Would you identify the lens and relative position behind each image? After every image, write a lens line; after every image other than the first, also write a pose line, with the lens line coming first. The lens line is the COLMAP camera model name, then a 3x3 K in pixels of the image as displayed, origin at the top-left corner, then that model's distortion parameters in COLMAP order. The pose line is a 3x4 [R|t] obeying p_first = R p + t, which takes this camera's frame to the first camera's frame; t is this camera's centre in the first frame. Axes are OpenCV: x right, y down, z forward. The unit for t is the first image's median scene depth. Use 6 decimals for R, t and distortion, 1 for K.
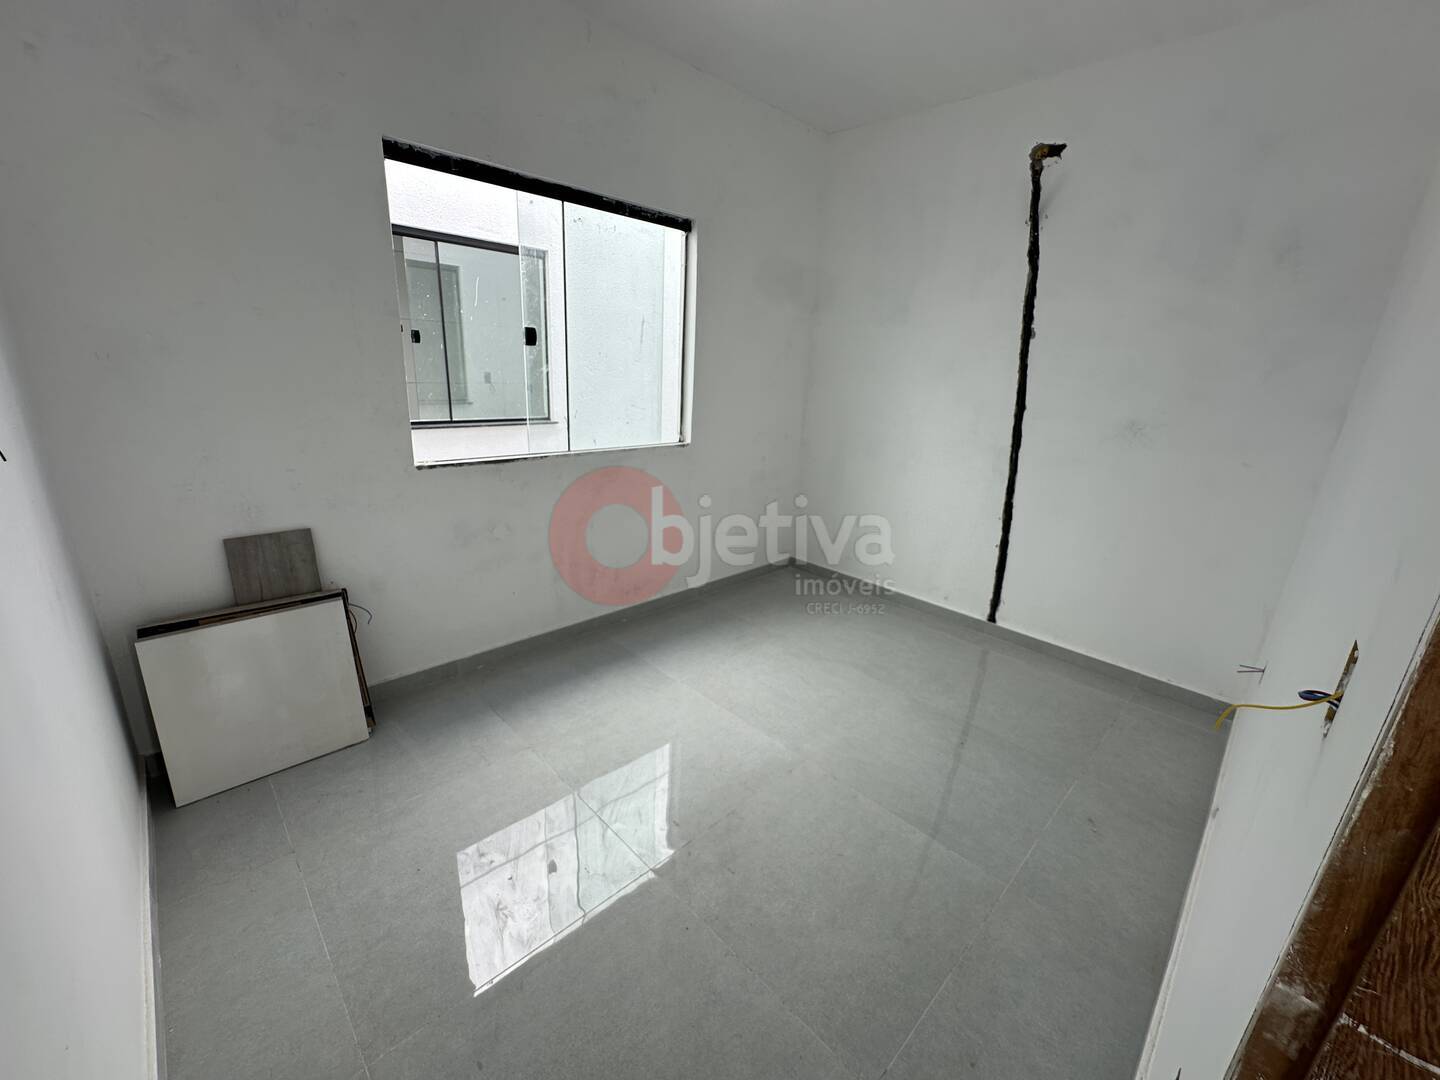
lens RADIAL K [[579.8, 0, 717.7], [0, 579.8, 537.2], [0, 0, 1]] dist [-0.003076, 0.000147]
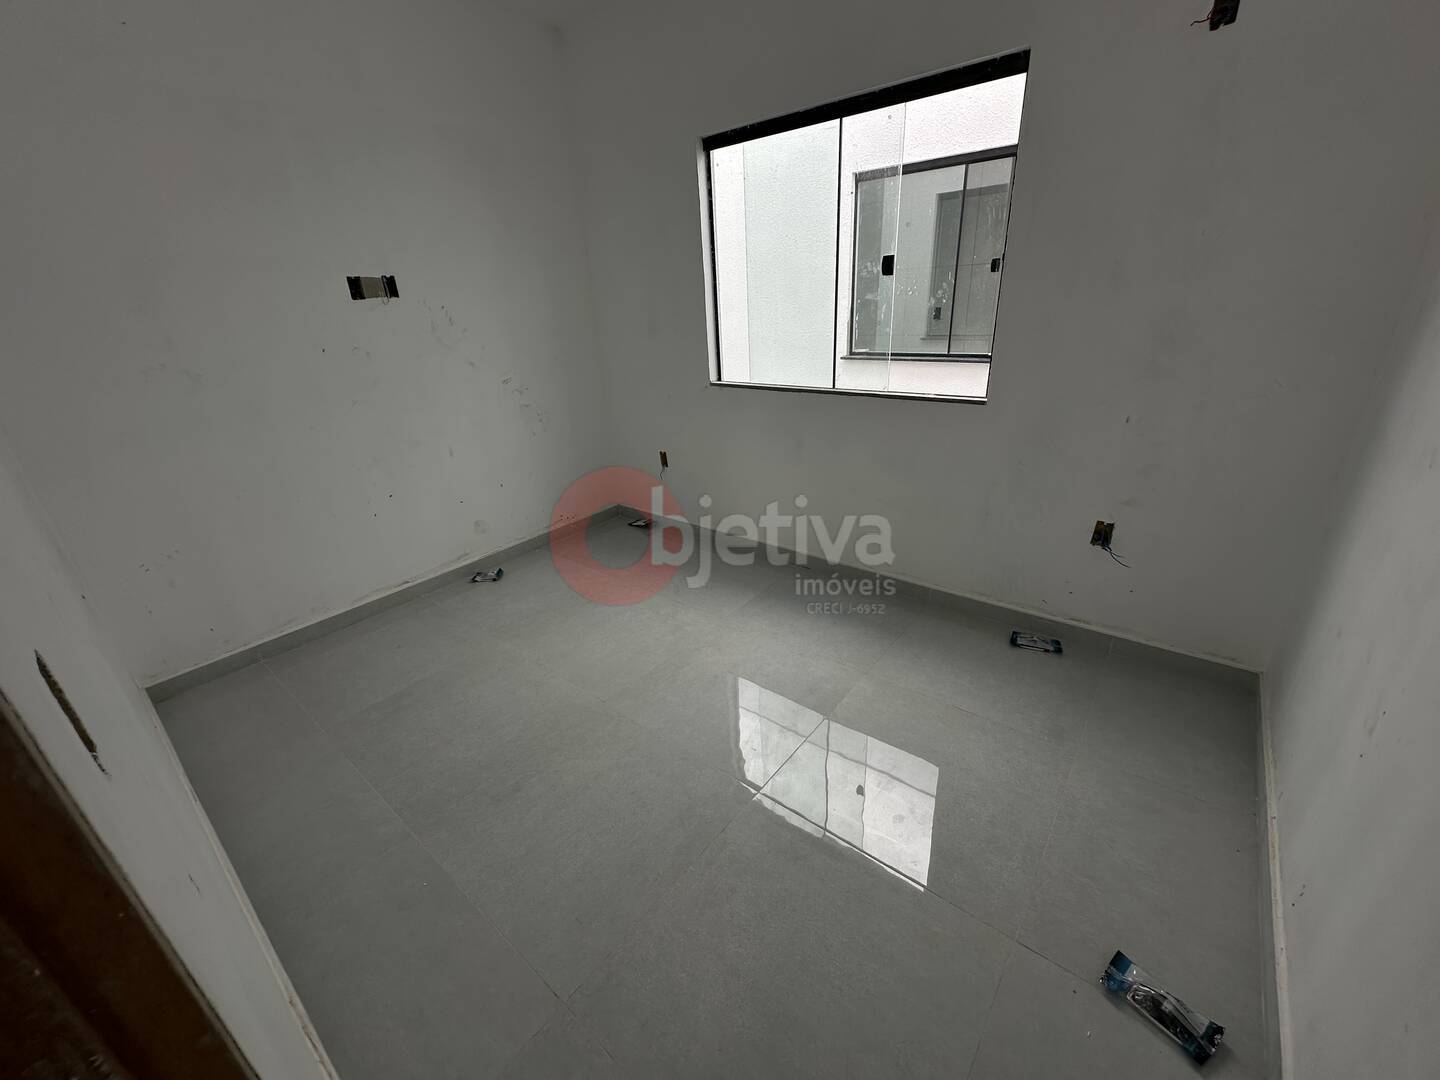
lens RADIAL K [[577.8, 0, 720.0], [0, 577.8, 540.0], [0, 0, 1]] dist [-0.018252, 0.000038]
pose [[0.101037, 0.344346, -0.933390, 0.729087], [-0.228014, 0.921234, 0.315180, -0.175671], [0.968401, 0.180981, 0.171595, 0.691436]]
